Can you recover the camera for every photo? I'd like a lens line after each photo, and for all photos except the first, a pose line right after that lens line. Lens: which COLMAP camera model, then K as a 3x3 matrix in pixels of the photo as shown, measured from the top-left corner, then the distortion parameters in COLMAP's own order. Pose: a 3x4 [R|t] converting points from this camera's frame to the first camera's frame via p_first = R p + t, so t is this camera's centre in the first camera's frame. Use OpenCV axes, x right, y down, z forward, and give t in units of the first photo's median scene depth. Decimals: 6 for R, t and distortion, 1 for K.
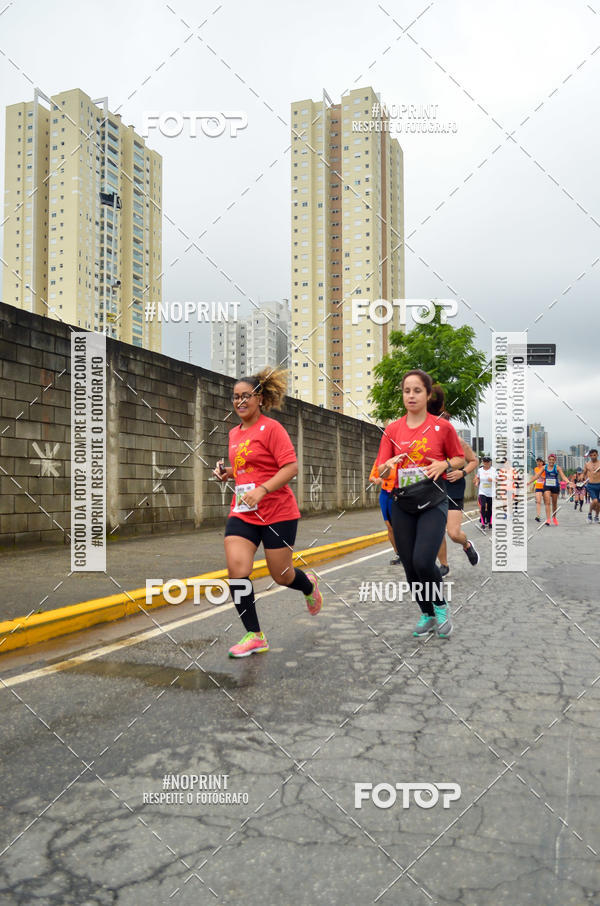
lens RADIAL K [[705.8, 0, 306.0], [0, 705.8, 454.7], [0, 0, 1]] dist [-0.008120, 0.004741]
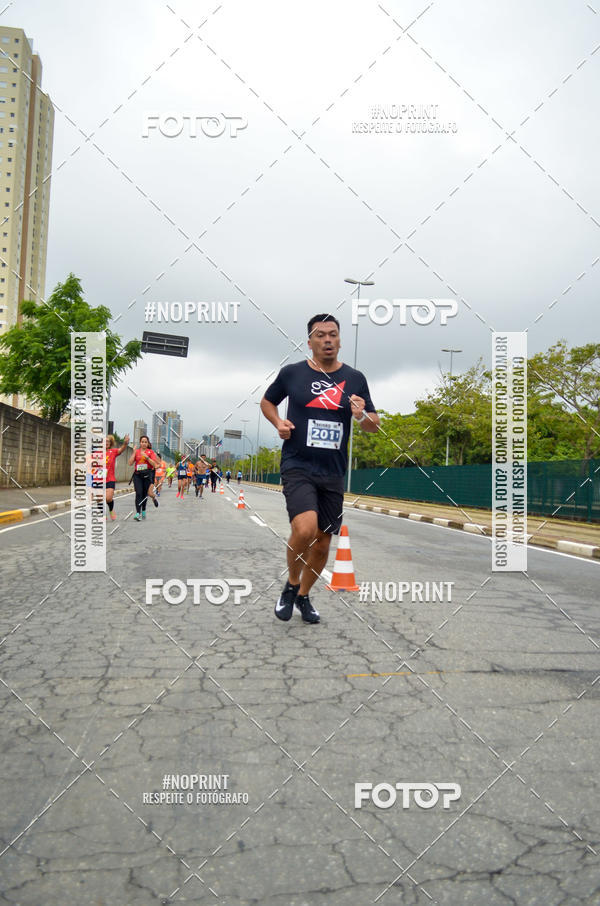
lens RADIAL K [[706.6, 0, 306.2], [0, 706.6, 453.1], [0, 0, 1]] dist [-0.004688, 0.002031]
pose [[0.873394, 0.056842, 0.483685, 0.077244], [-0.067026, 0.997744, 0.003777, -0.015751], [-0.482379, -0.035718, 0.875234, -0.051140]]
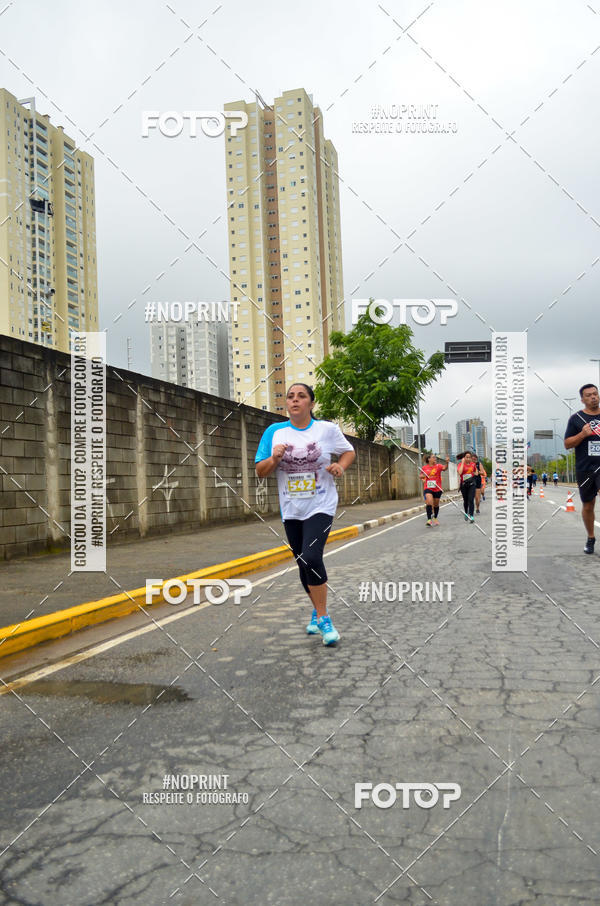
lens RADIAL K [[705.8, 0, 306.0], [0, 705.8, 454.7], [0, 0, 1]] dist [-0.008120, 0.004741]
pose [[0.996389, -0.033398, 0.078063, 0.003145], [0.033492, 0.999439, 0.000103, -0.011398], [-0.078022, 0.002512, 0.996948, -0.011333]]
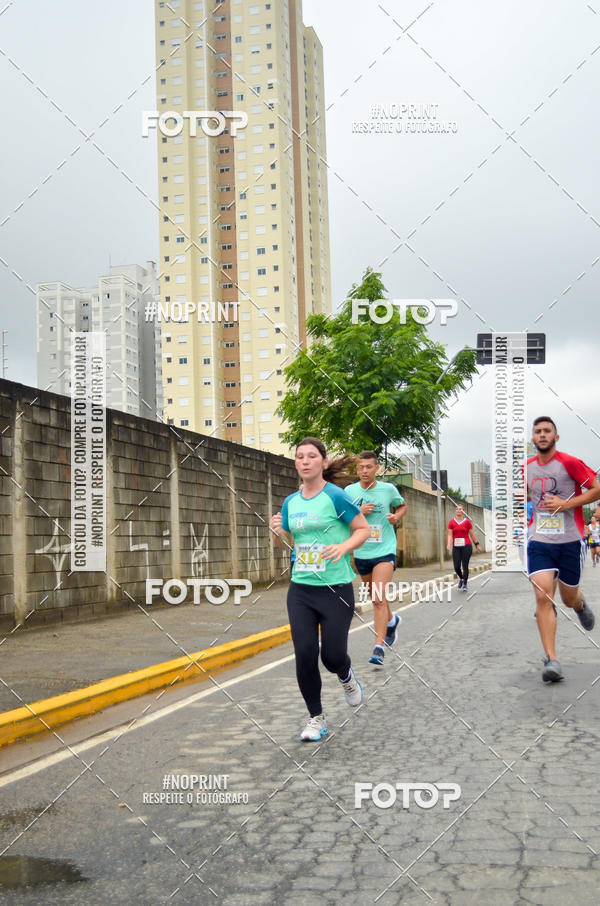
lens RADIAL K [[1070.0, 0, 305.4], [0, 1070.0, 452.5], [0, 0, 1]] dist [-0.016964, -0.006193]
pose [[0.993656, -0.018428, 0.110943, 0.014408], [0.022720, 0.999037, -0.037545, -0.048929], [-0.110144, 0.039828, 0.993117, -0.096142]]
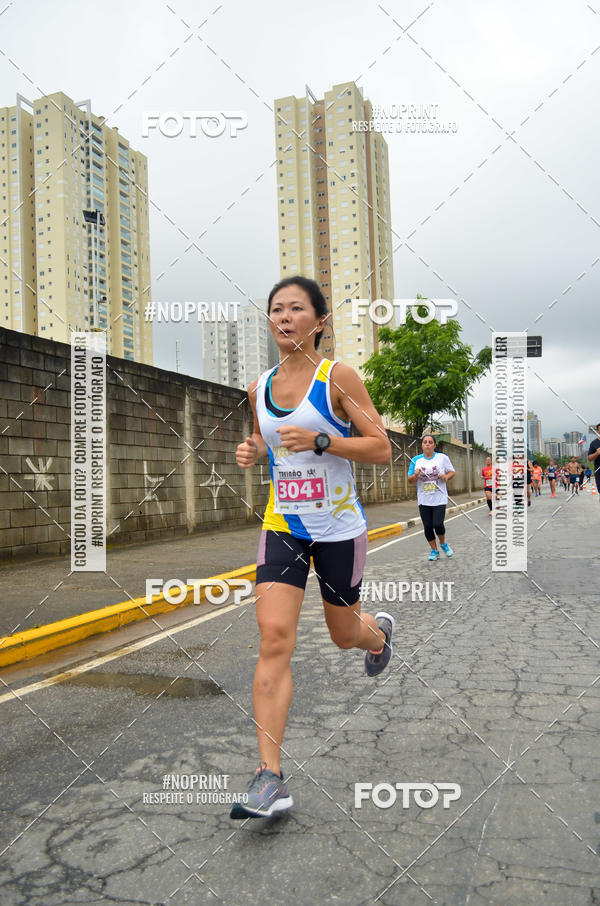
lens RADIAL K [[704.2, 0, 306.0], [0, 704.2, 454.8], [0, 0, 1]] dist [-0.007454, 0.003752]
pose [[0.999444, -0.032660, 0.006703, 0.033605], [0.032616, 0.999446, 0.006620, -0.035404], [-0.006915, -0.006398, 0.999956, -0.070834]]
